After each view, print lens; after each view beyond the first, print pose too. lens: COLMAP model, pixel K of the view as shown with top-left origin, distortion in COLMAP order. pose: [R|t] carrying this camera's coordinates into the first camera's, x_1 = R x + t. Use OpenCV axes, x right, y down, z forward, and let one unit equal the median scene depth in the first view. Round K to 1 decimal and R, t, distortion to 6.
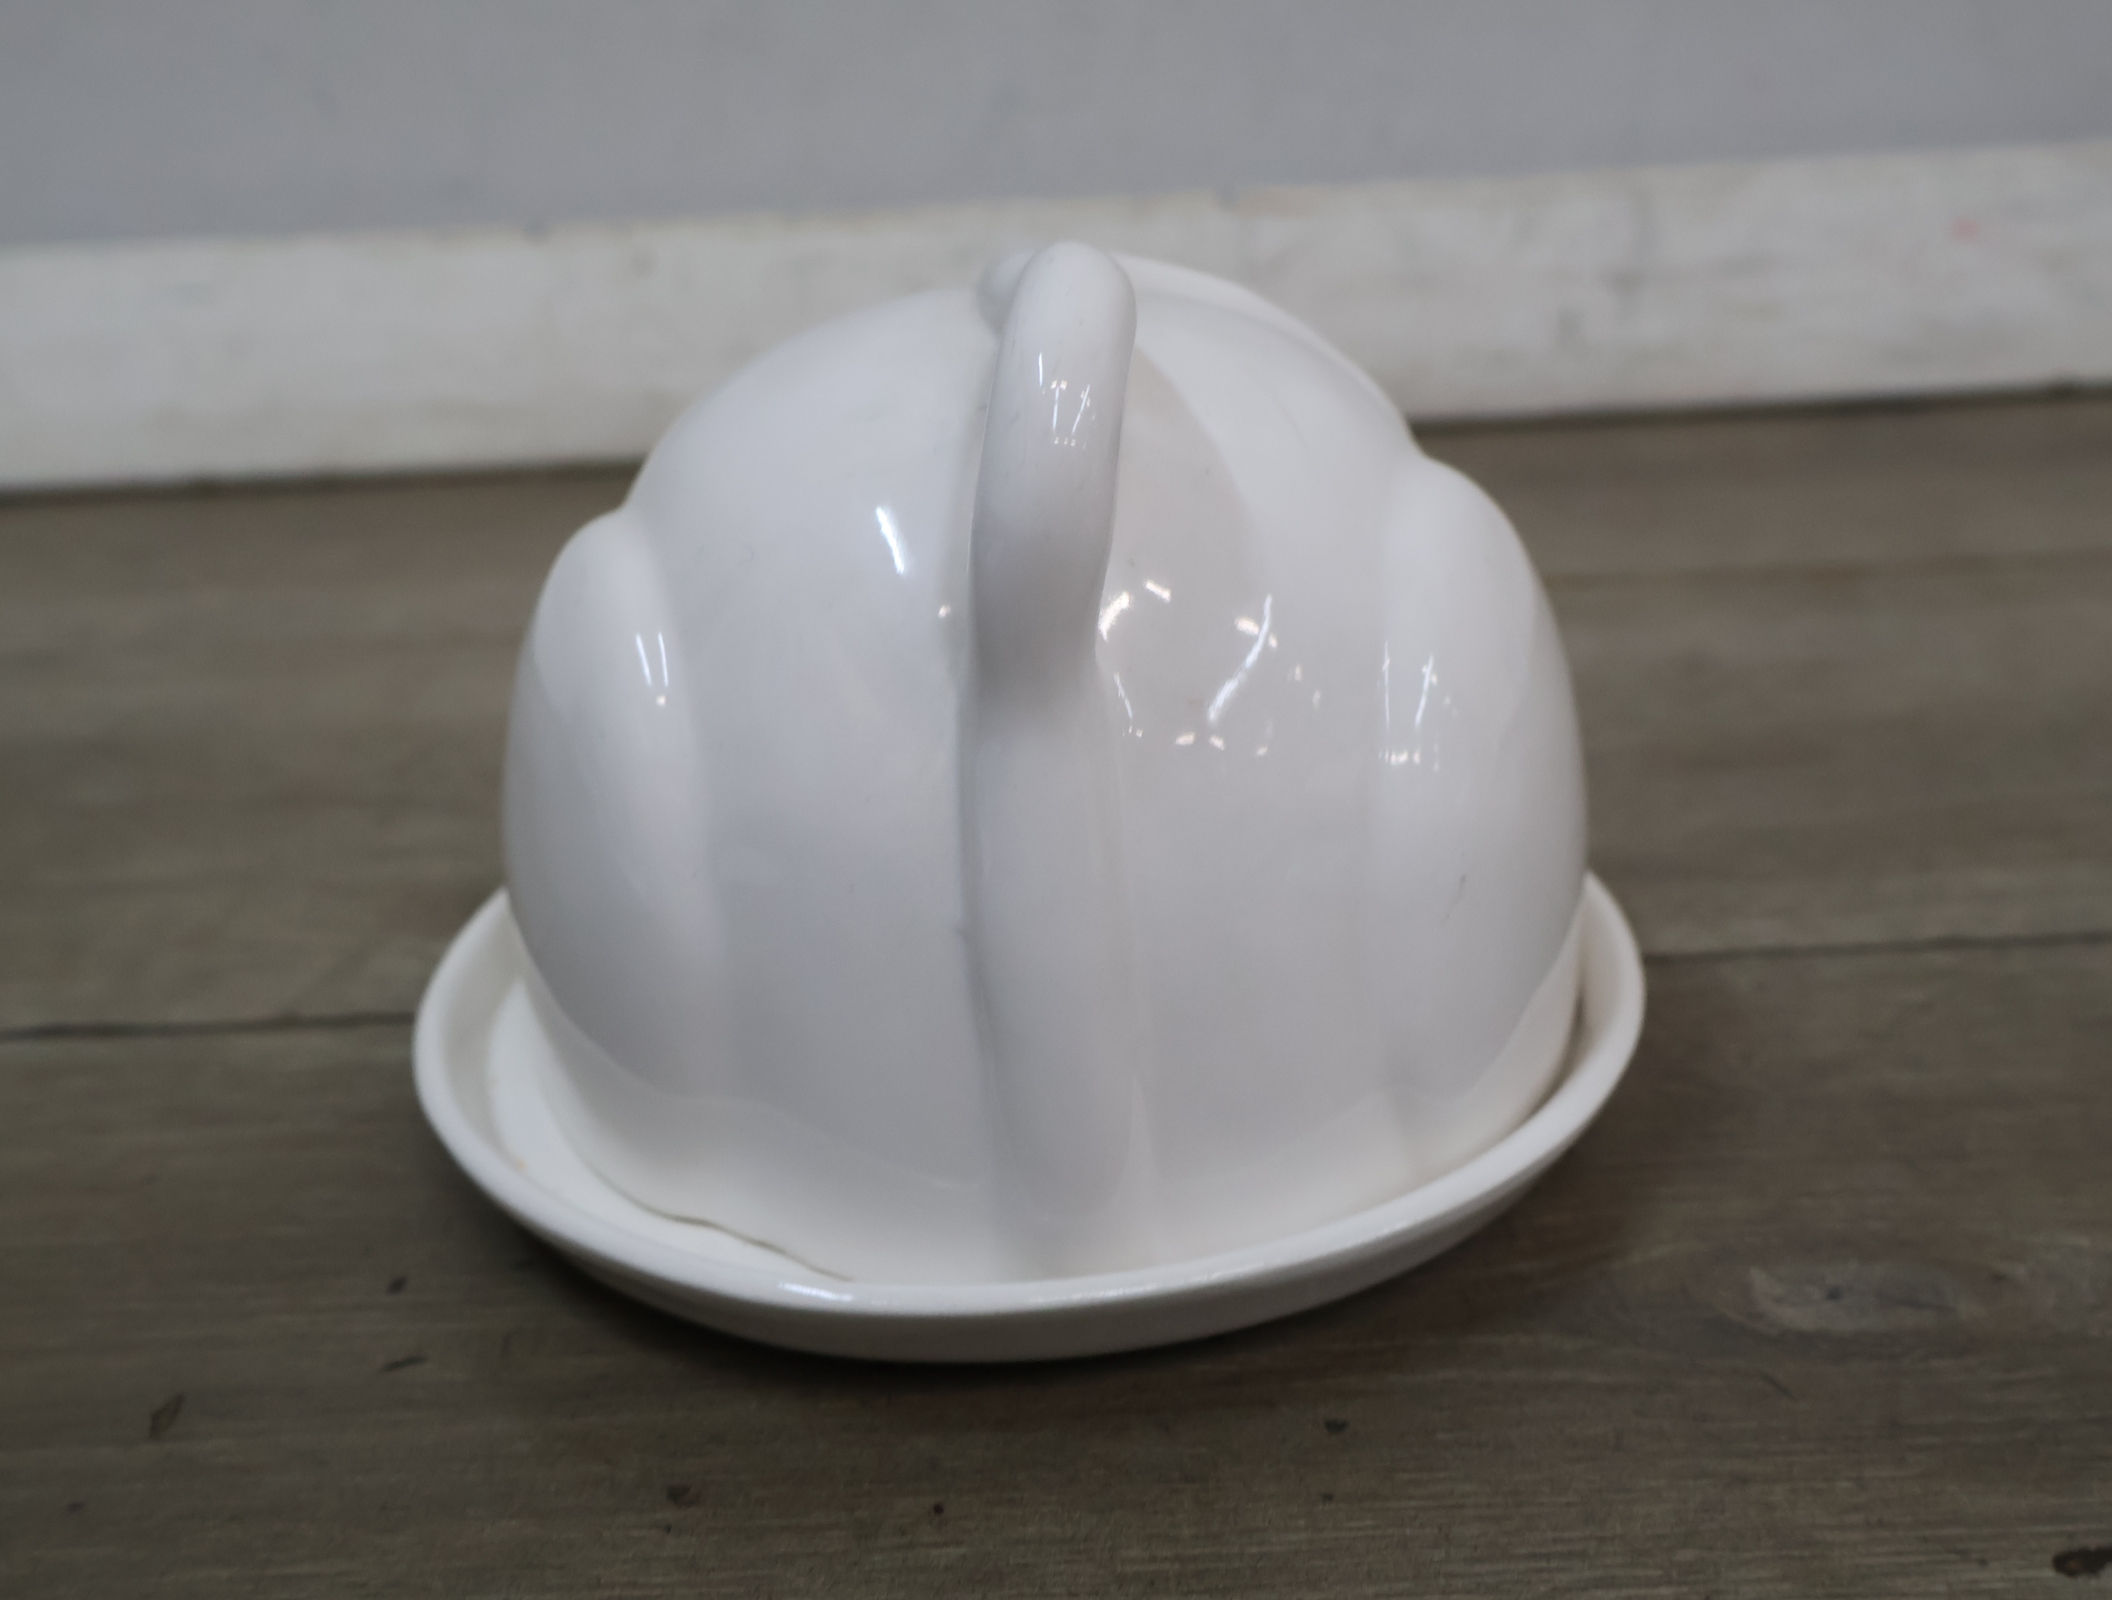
lens RADIAL K [[2295.7, 0, 1036.8], [0, 2295.7, 823.8], [0, 0, 1]] dist [0.014198, 0.000000]
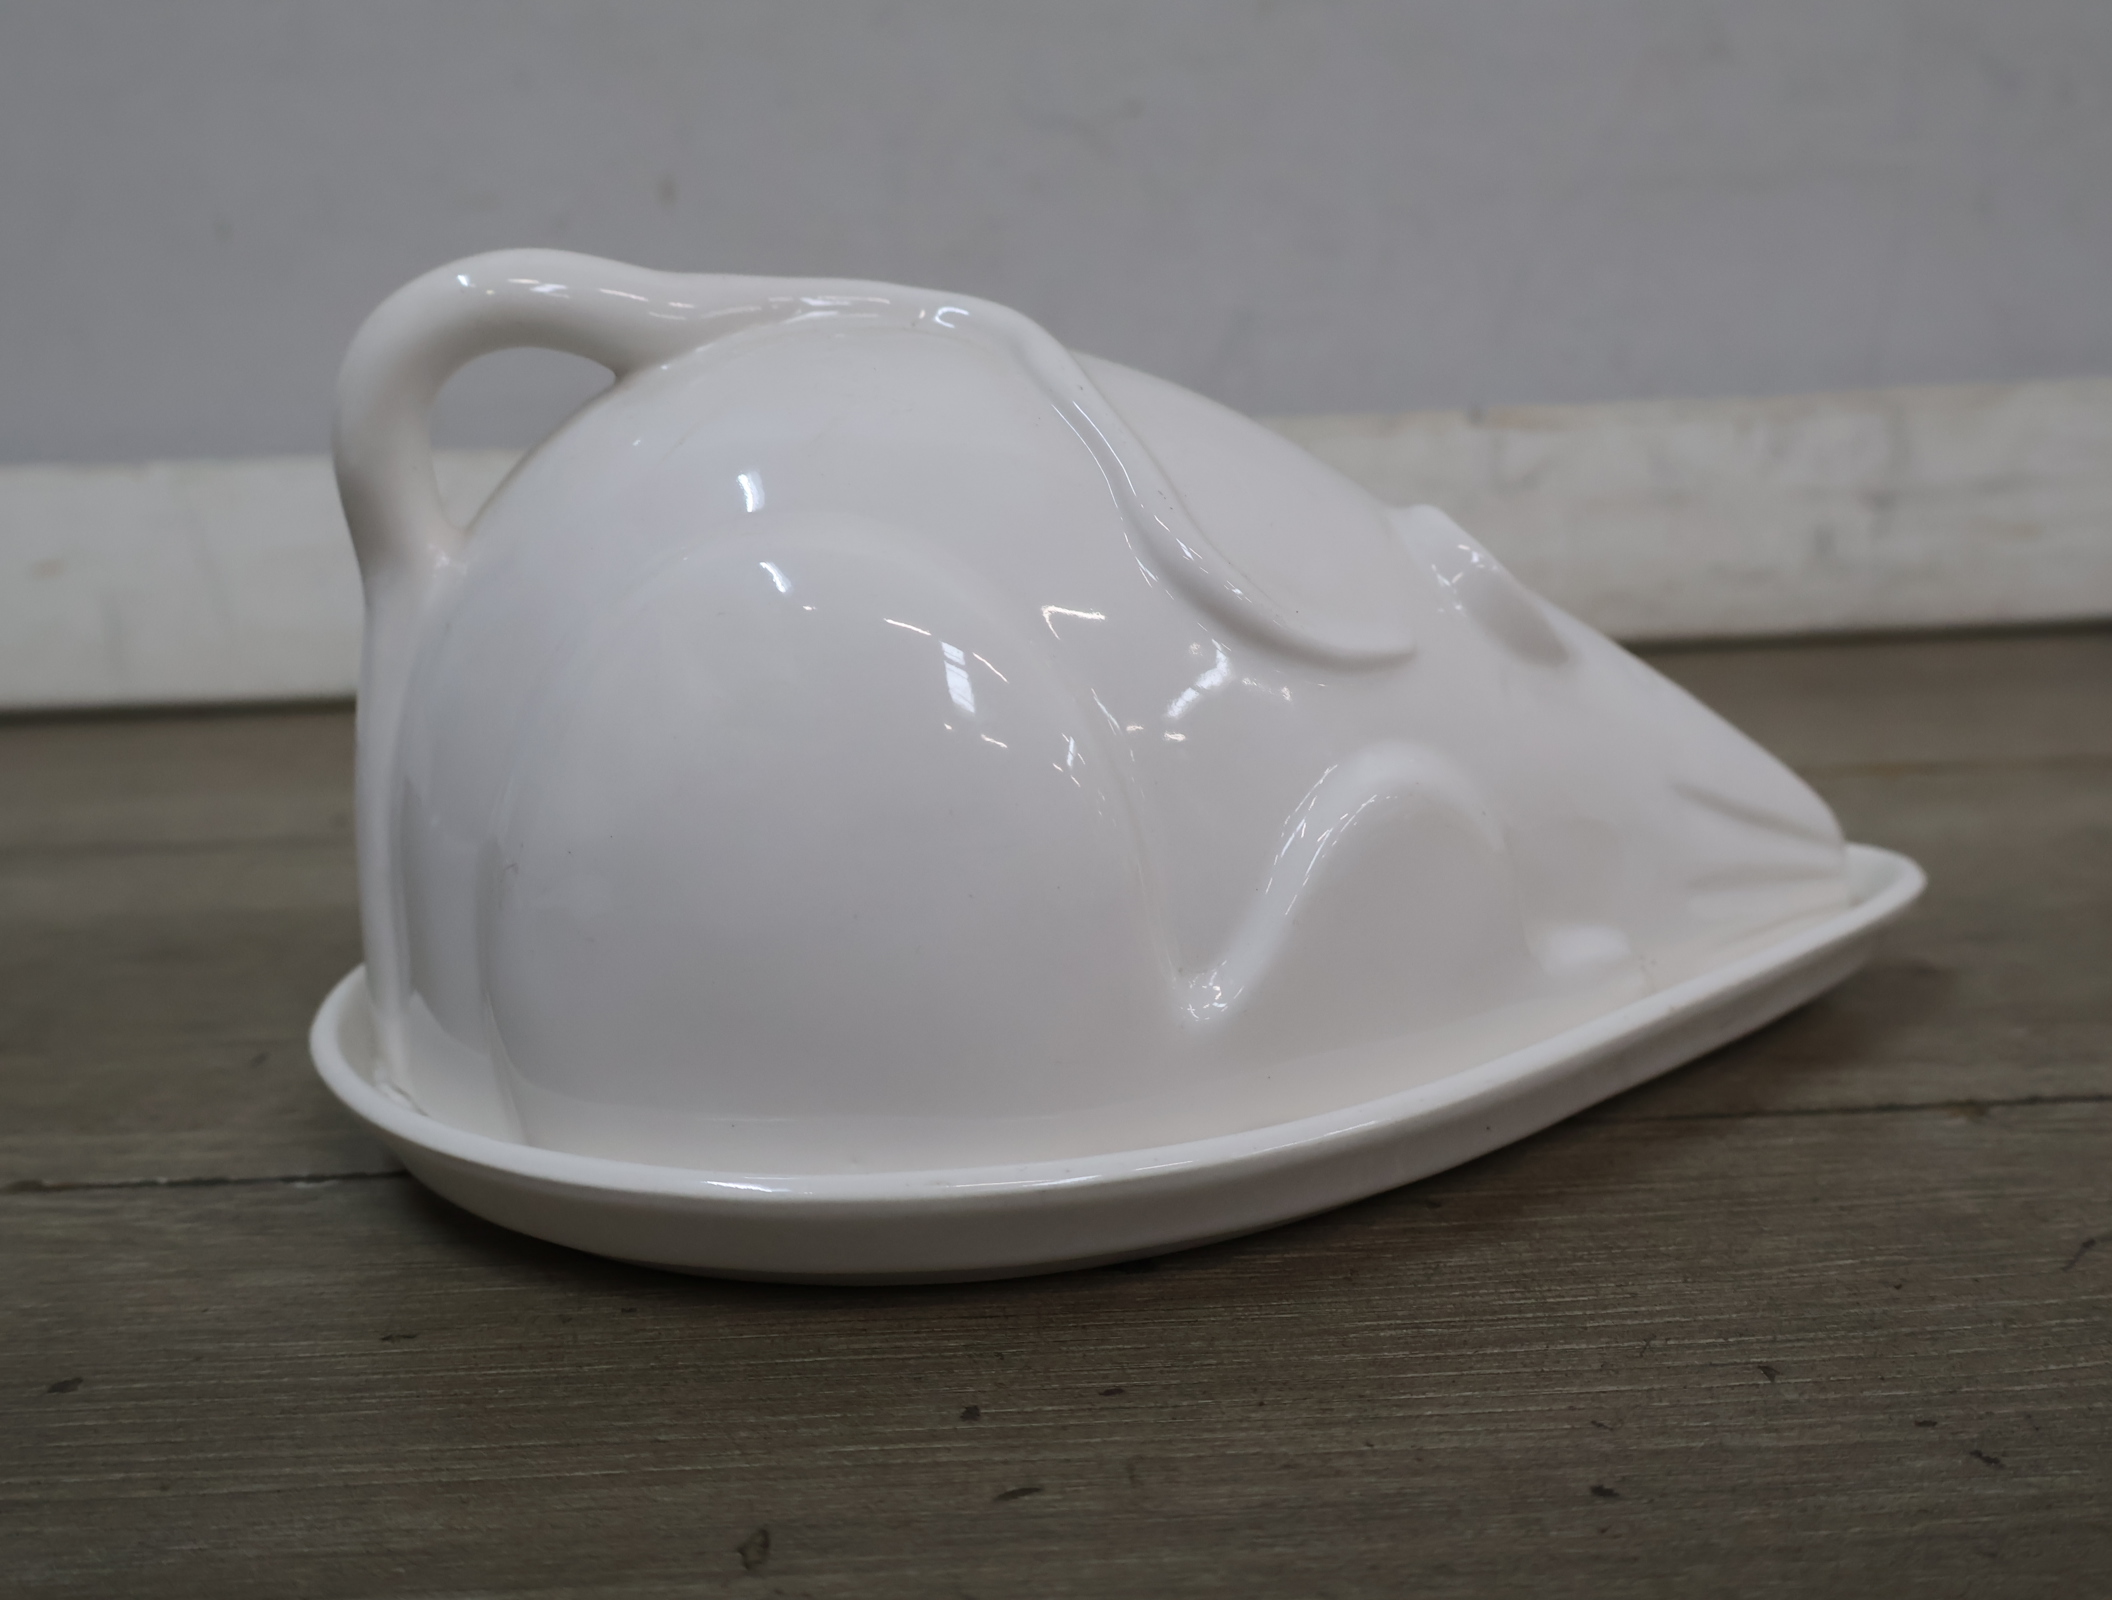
lens RADIAL K [[2295.7, 0, 1045.7], [0, 2295.7, 811.2], [0, 0, 1]] dist [0.014198, 0.000000]
pose [[0.999952, 0.002921, 0.009347, -0.260624], [-0.001460, 0.988295, -0.152550, 0.110506], [-0.009684, 0.152529, 0.988252, 0.123619]]
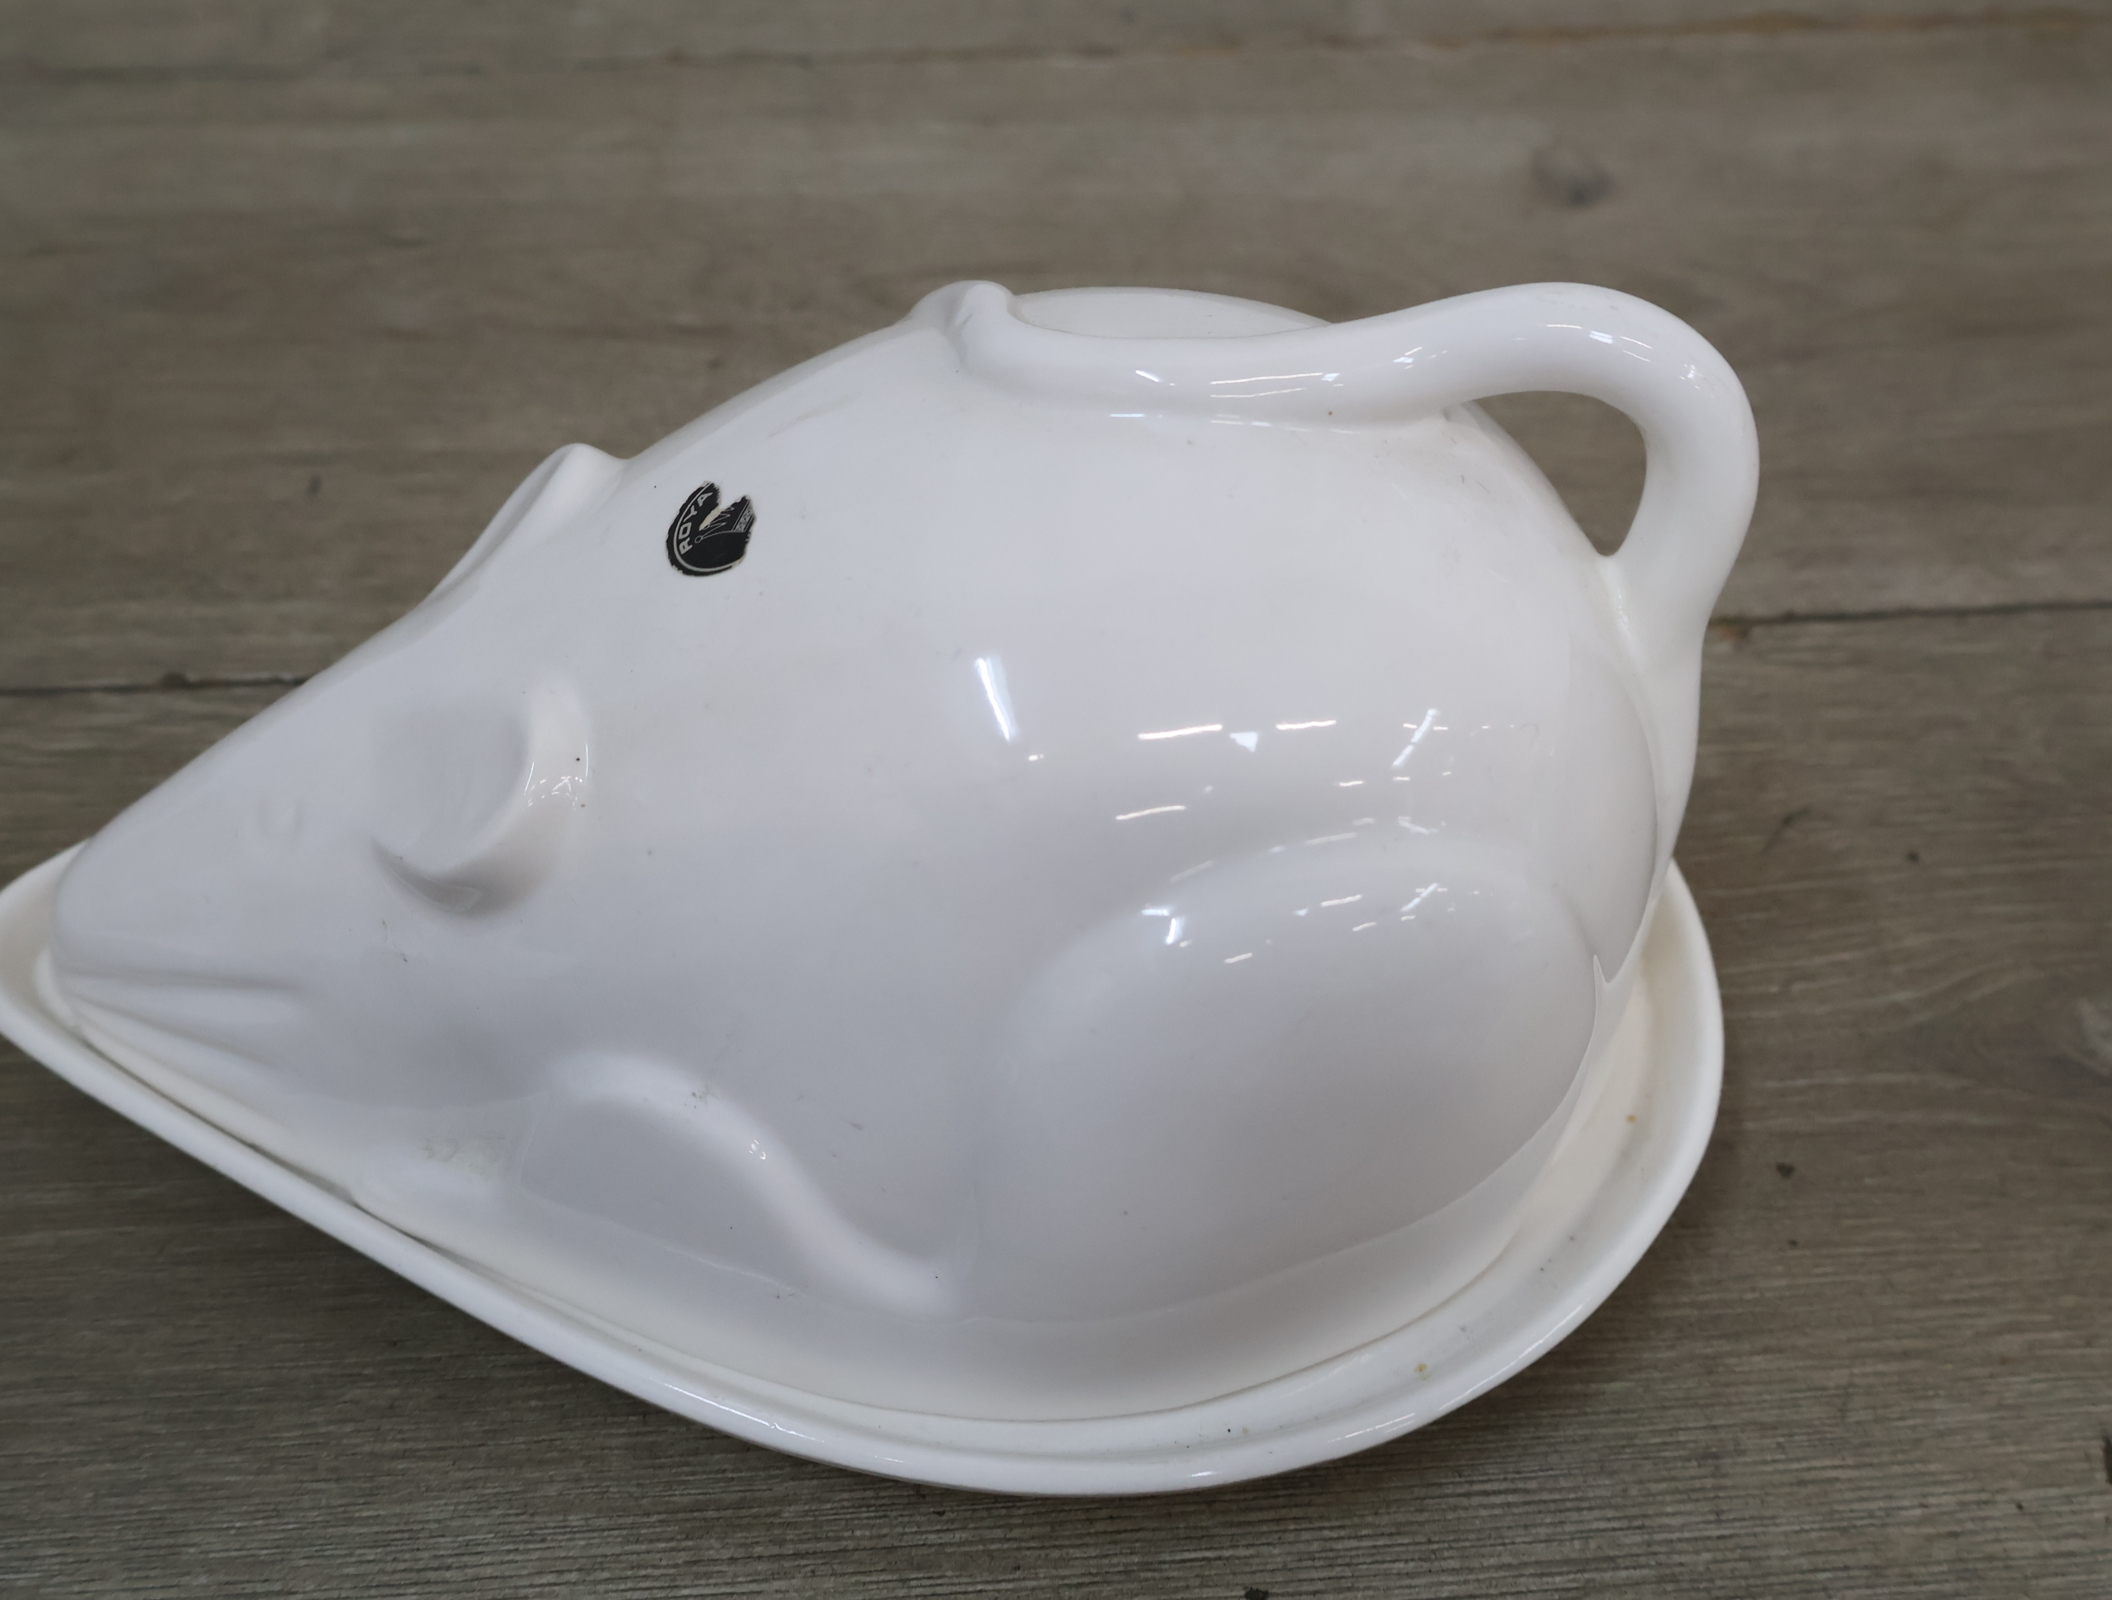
lens RADIAL K [[2295.7, 0, 1048.6], [0, 2295.7, 799.4], [0, 0, 1]] dist [0.014198, 0.000000]
pose [[0.996195, -0.009701, 0.086616, -0.347249], [-0.028104, 0.904949, 0.424590, -0.410535], [-0.082502, -0.425409, 0.901233, -0.040283]]
